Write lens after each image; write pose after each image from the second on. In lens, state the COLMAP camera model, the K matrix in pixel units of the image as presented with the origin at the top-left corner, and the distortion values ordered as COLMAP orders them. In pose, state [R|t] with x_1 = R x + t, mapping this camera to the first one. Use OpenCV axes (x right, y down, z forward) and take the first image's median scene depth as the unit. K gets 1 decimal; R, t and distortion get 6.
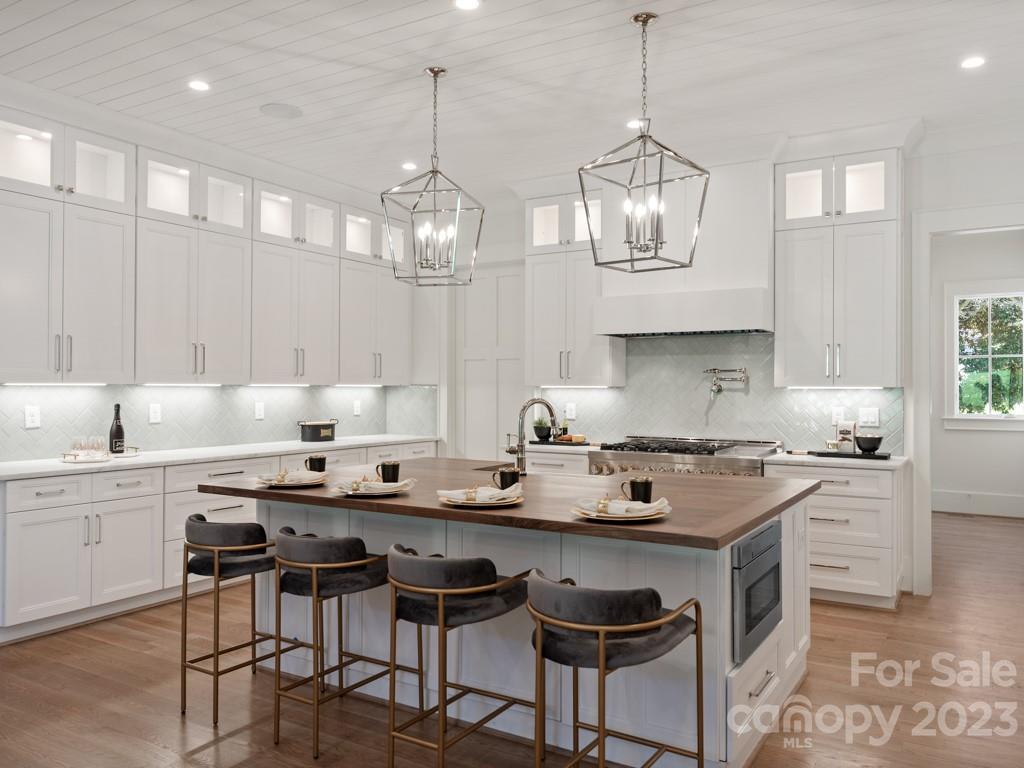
lens RADIAL K [[800.3, 0, 512.9], [0, 800.3, 387.4], [0, 0, 1]] dist [0.000880, 0.010602]
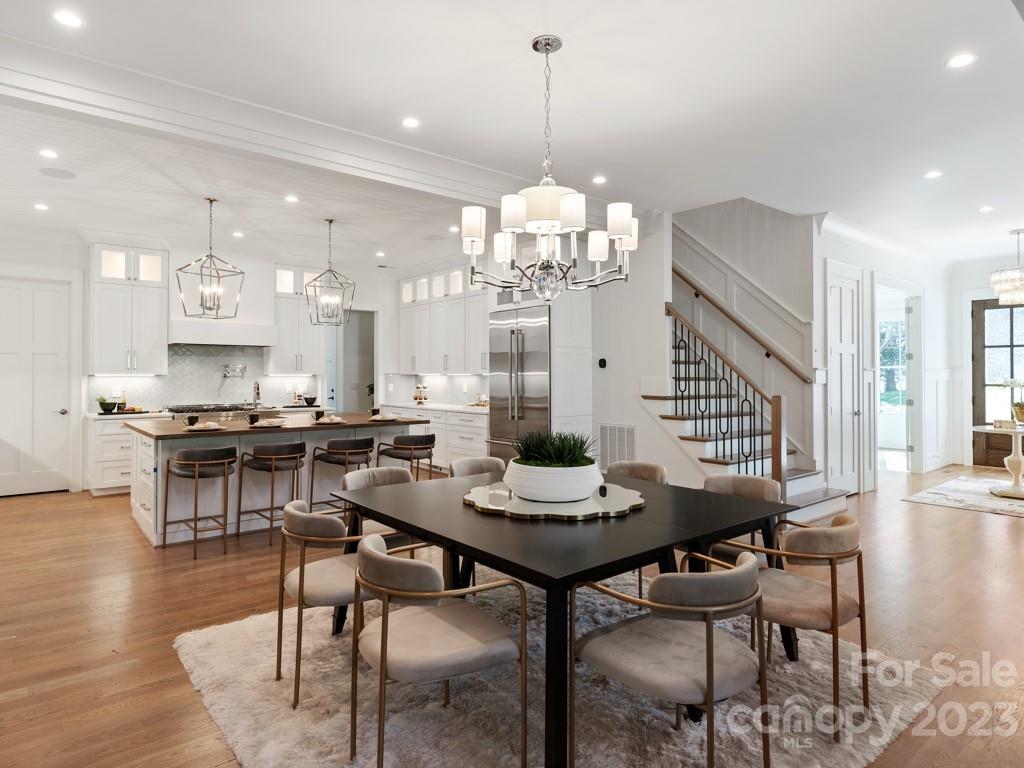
lens RADIAL K [[596.0, 0, 516.9], [0, 596.0, 370.9], [0, 0, 1]] dist [0.018212, -0.001489]
pose [[0.332034, 0.002710, 0.943264, -0.790640], [0.002508, 0.999990, -0.003756, -0.002627], [-0.943264, 0.003613, 0.332024, -0.064132]]
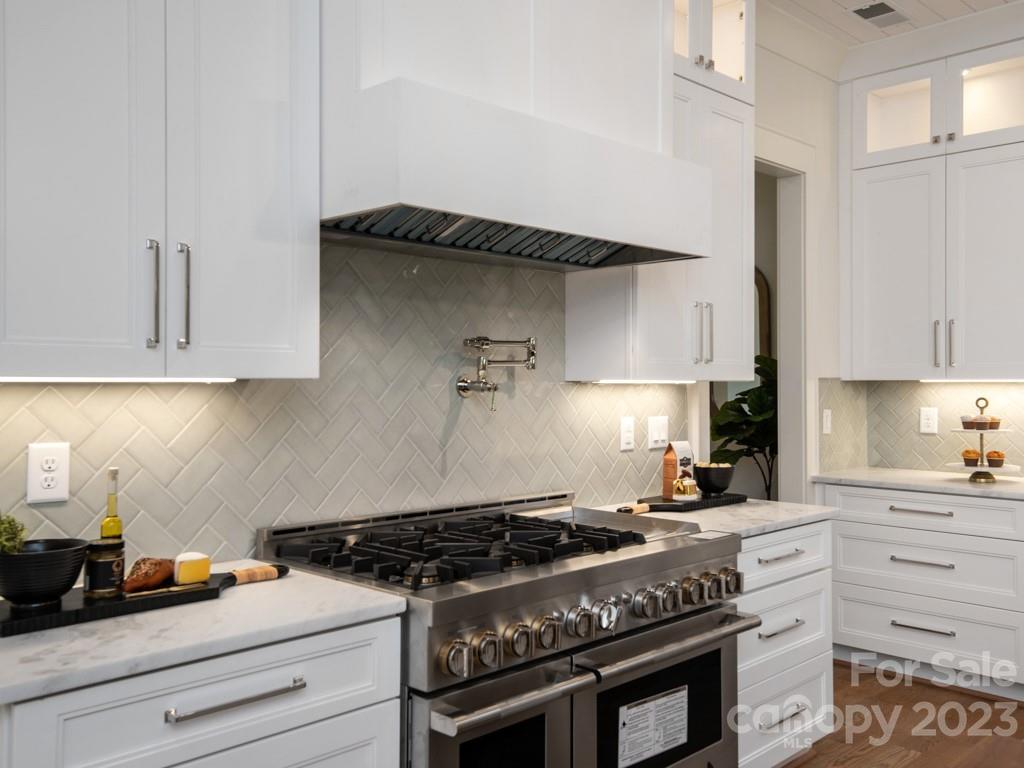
lens RADIAL K [[954.7, 0, 552.1], [0, 954.7, 368.8], [0, 0, 1]] dist [0.059325, 0.000000]
pose [[0.217115, 0.009202, 0.976103, -0.225044], [-0.000338, 0.999956, -0.009351, -0.001892], [-0.976146, 0.001701, 0.217109, 0.838891]]
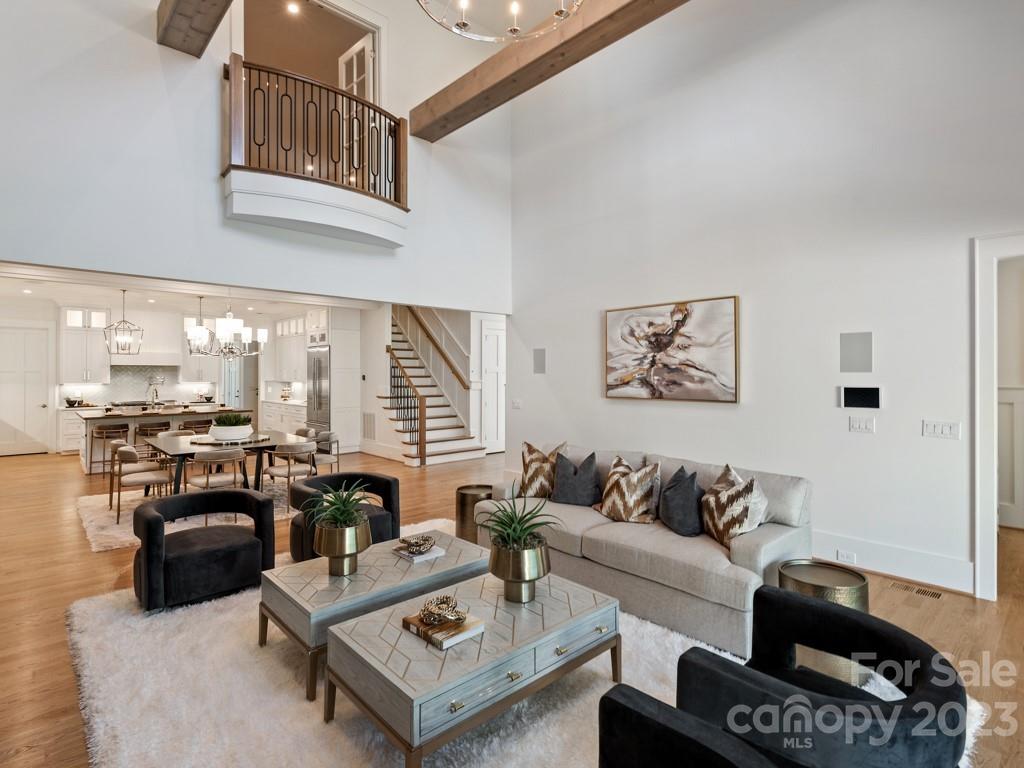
lens RADIAL K [[516.1, 0, 512.1], [0, 516.1, 373.7], [0, 0, 1]] dist [0.001913, 0.002252]
pose [[0.273757, -0.004079, 0.961790, -1.183255], [0.001610, 0.999992, 0.003783, -0.038906], [-0.961797, 0.000513, 0.273762, -0.772168]]
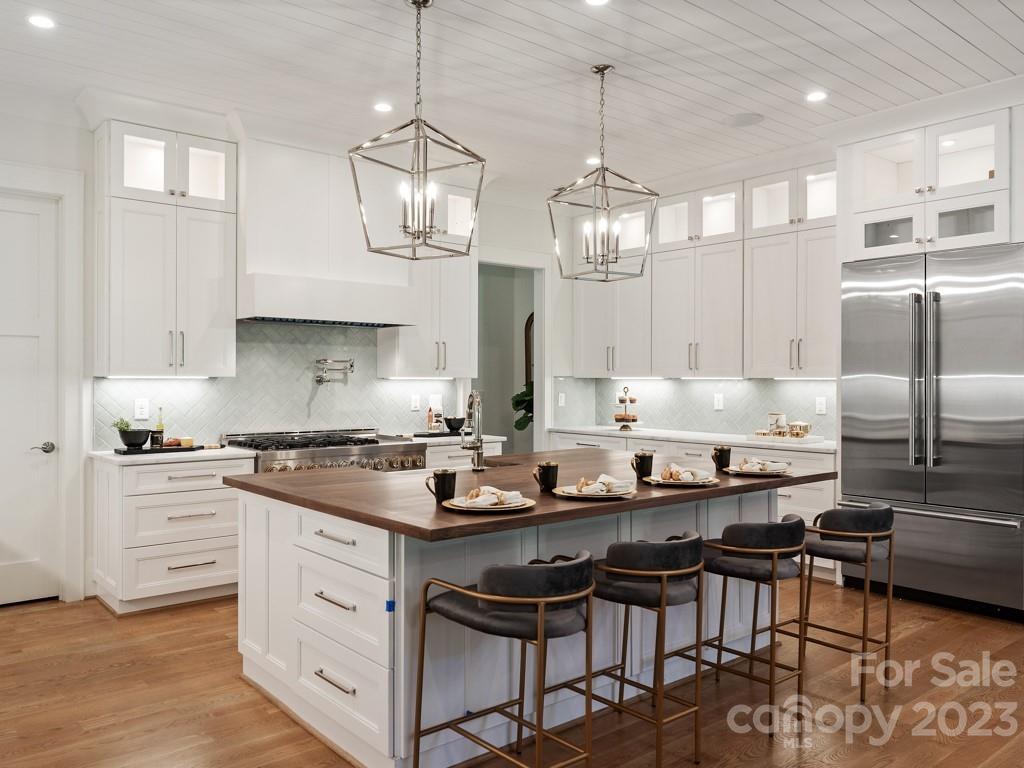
lens RADIAL K [[800.3, 0, 542.5], [0, 800.3, 382.6], [0, 0, 1]] dist [0.000880, 0.010602]
pose [[0.309700, -0.006693, 0.950811, -0.595384], [-0.000238, 0.999975, 0.007116, -0.001240], [-0.950834, -0.002430, 0.309691, 0.428162]]
